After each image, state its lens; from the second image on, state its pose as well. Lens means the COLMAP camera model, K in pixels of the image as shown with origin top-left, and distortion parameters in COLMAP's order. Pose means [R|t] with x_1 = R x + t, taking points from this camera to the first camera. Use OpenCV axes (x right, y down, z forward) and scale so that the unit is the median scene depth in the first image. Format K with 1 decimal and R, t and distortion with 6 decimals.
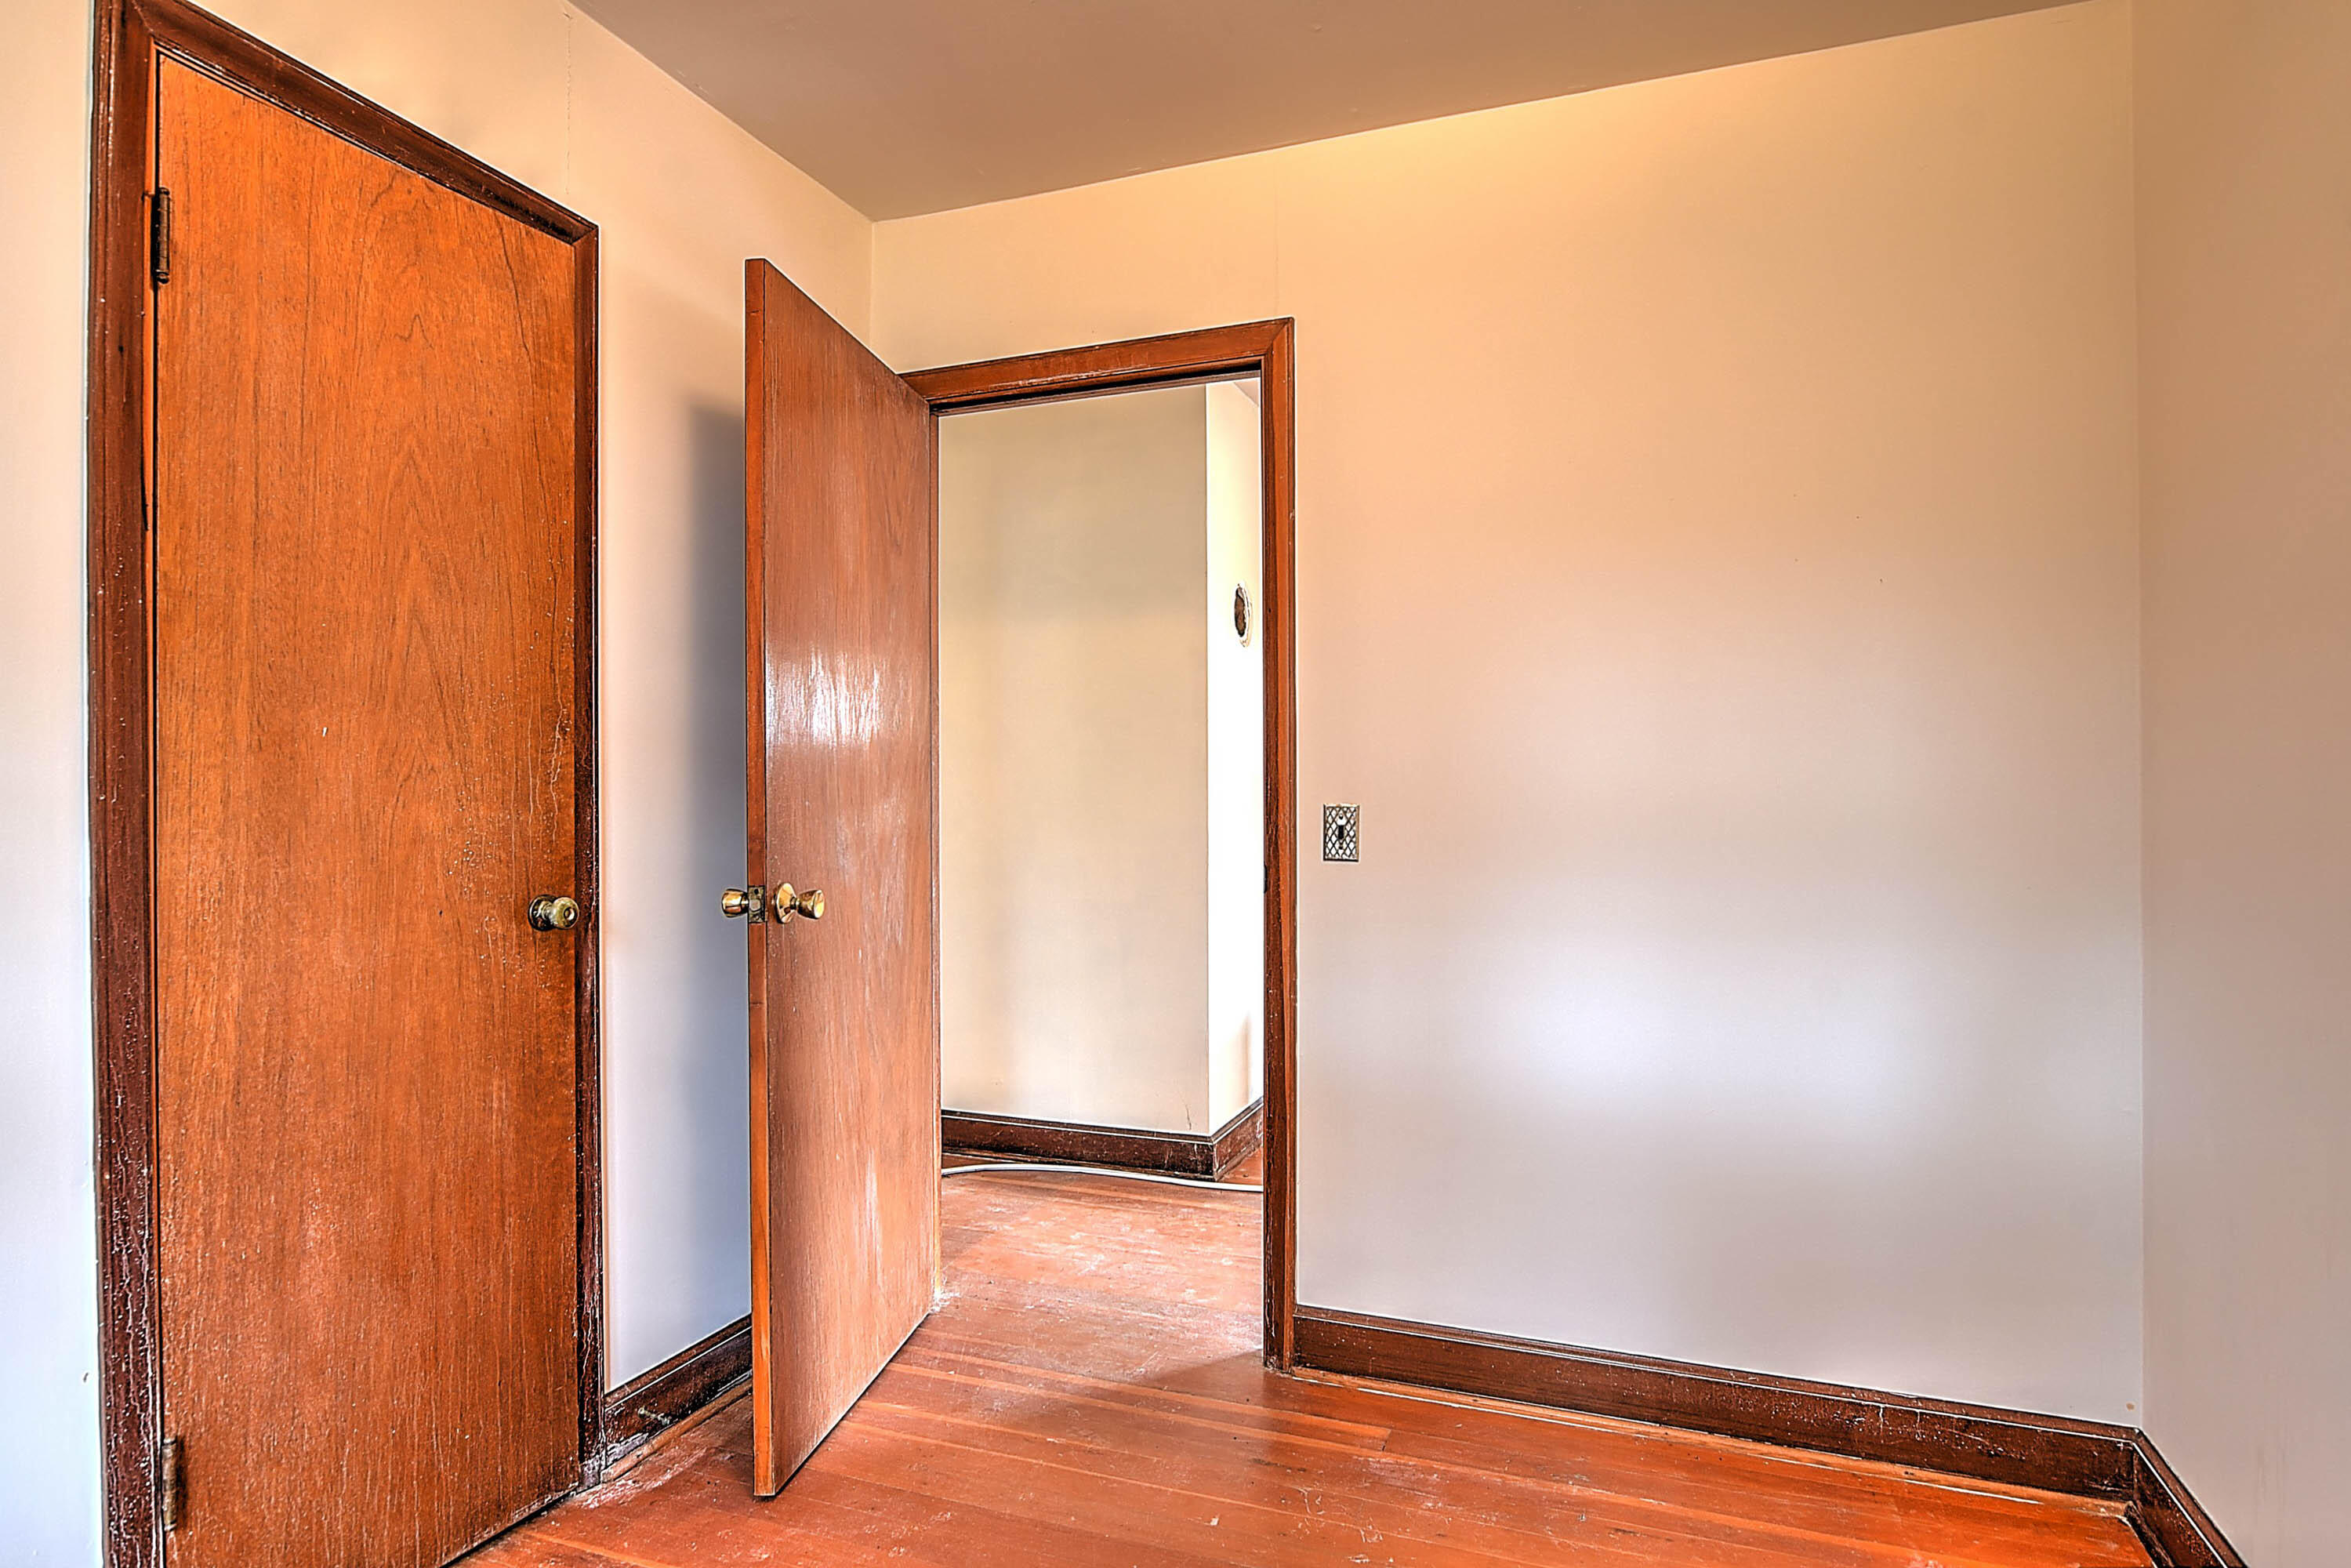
lens RADIAL K [[1291.2, 0, 1176.0], [0, 1291.2, 785.7], [0, 0, 1]] dist [-0.002623, -0.001657]
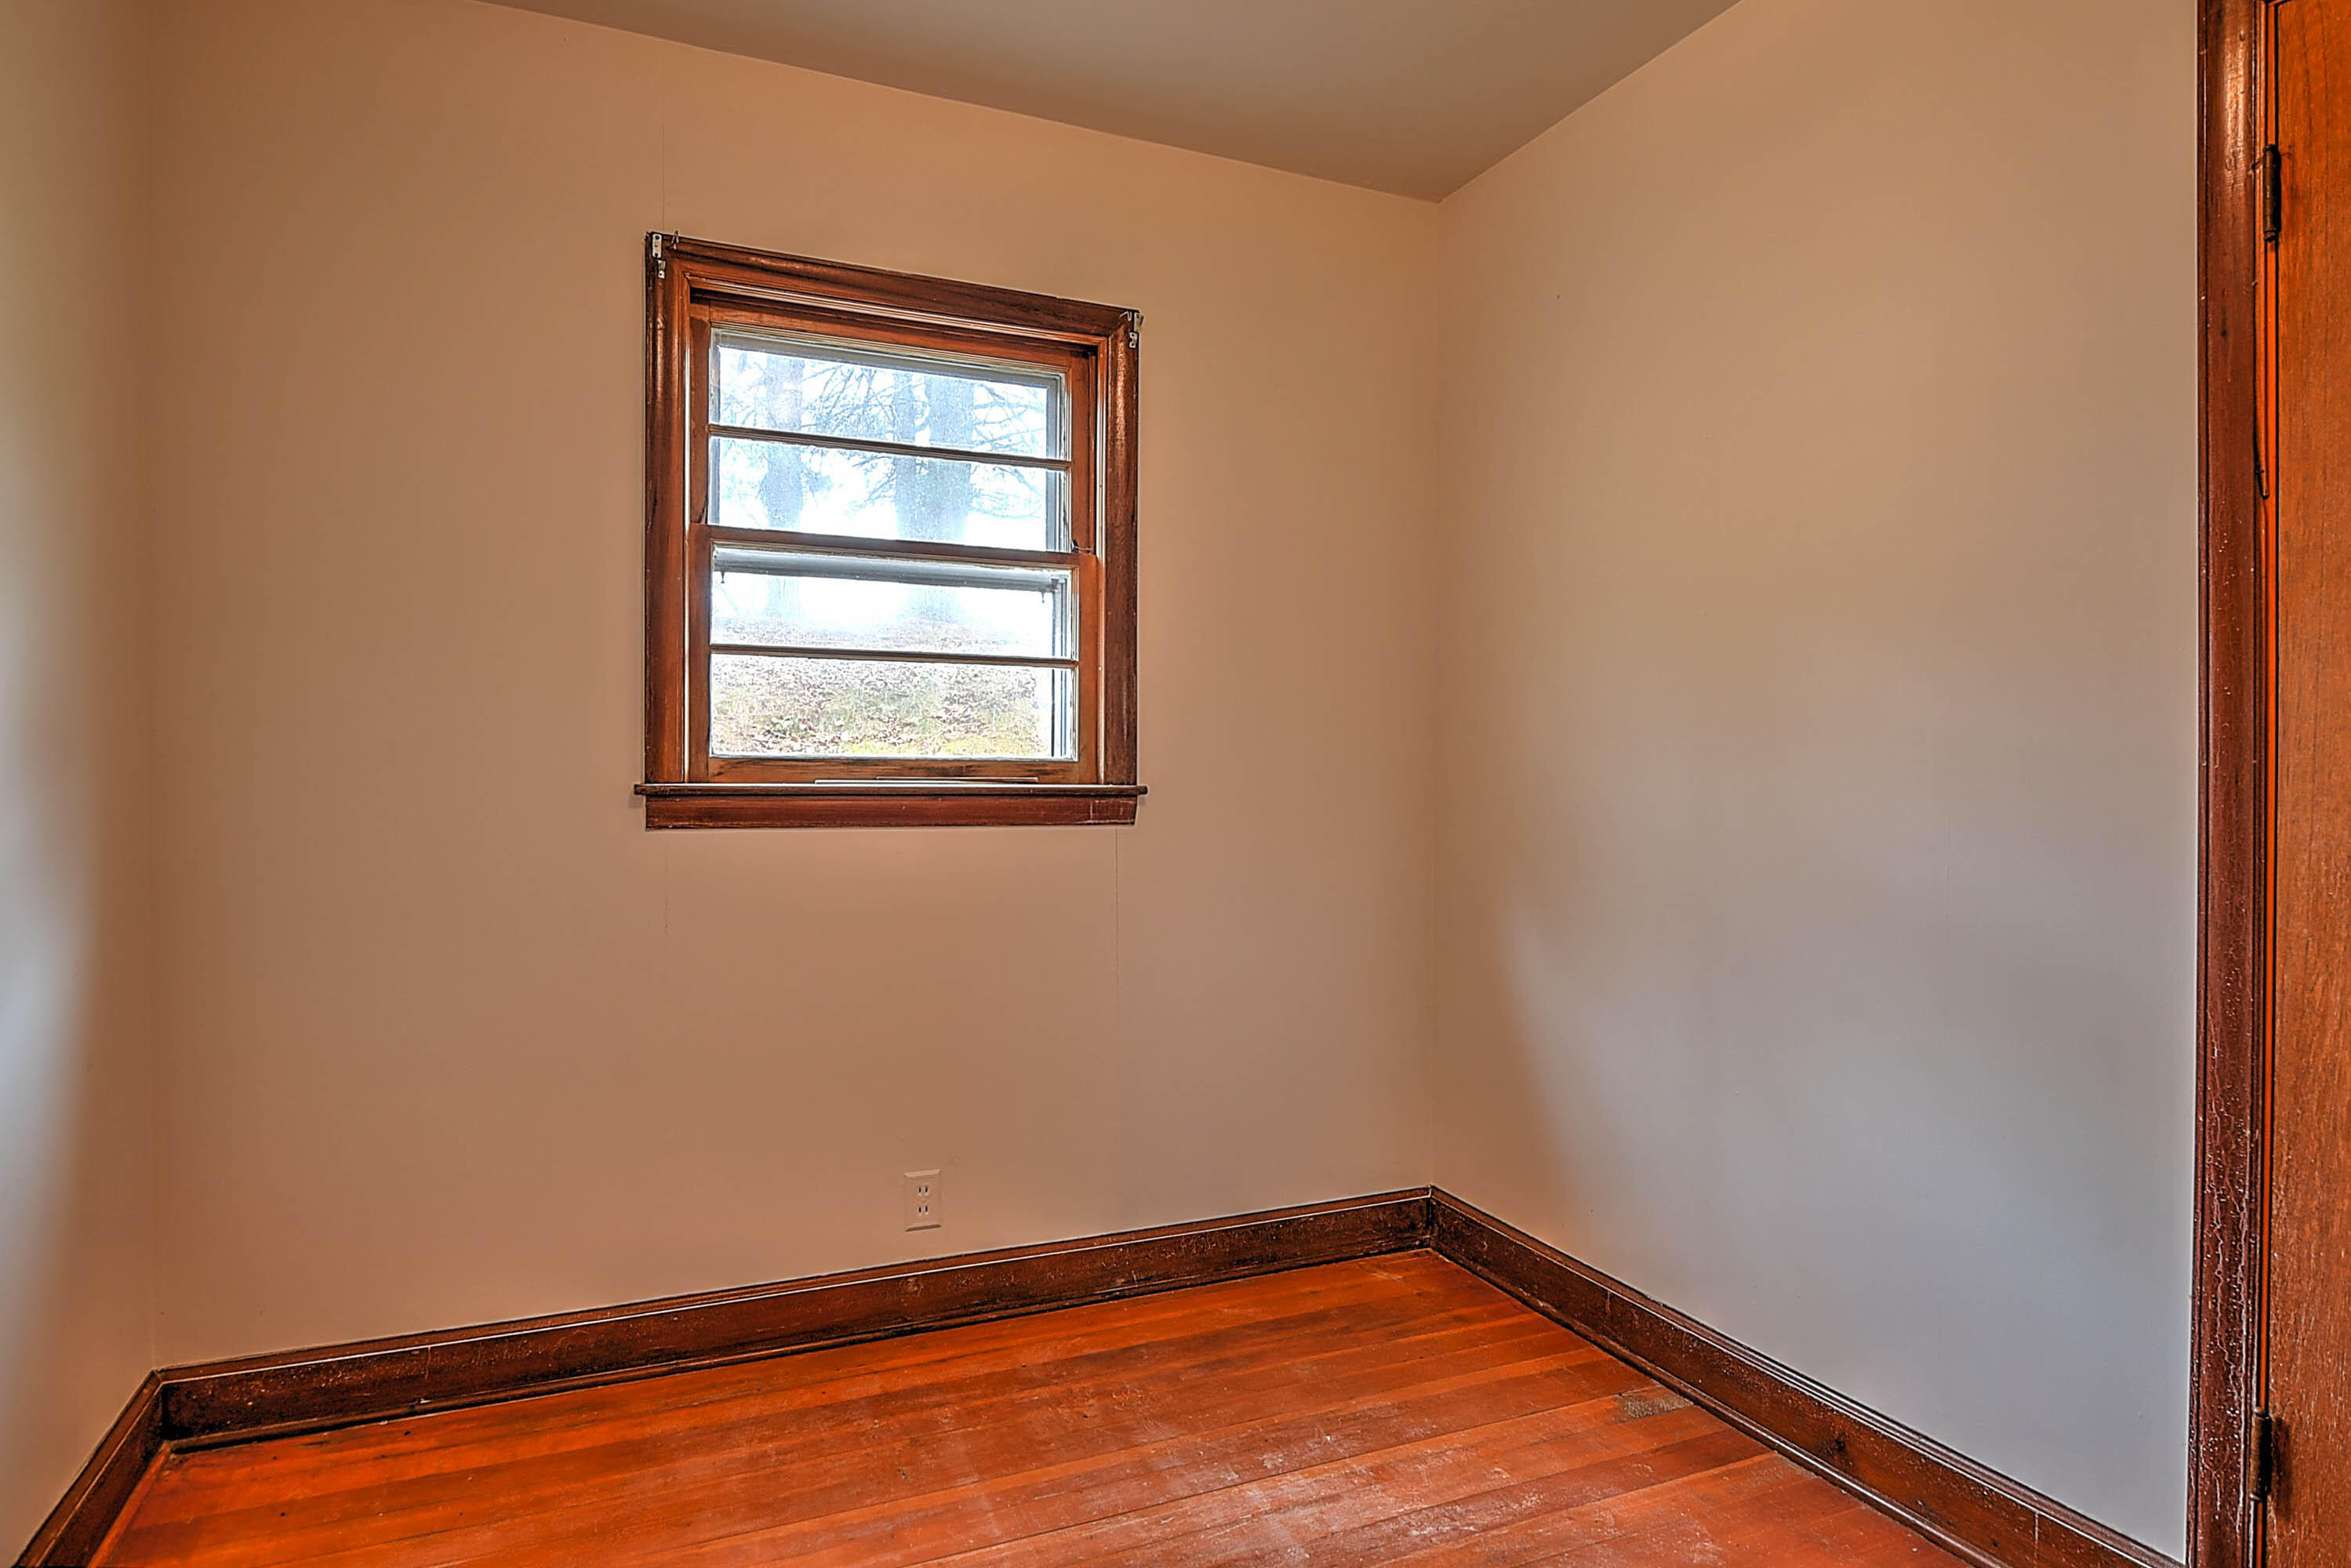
lens RADIAL K [[1239.1, 0, 1167.6], [0, 1239.1, 786.2], [0, 0, 1]] dist [-0.001553, -0.000211]
pose [[-0.710606, 0.002034, -0.703587, 0.475501], [0.007185, 0.999965, -0.004366, 0.024455], [0.703554, -0.008157, -0.710595, 1.067552]]
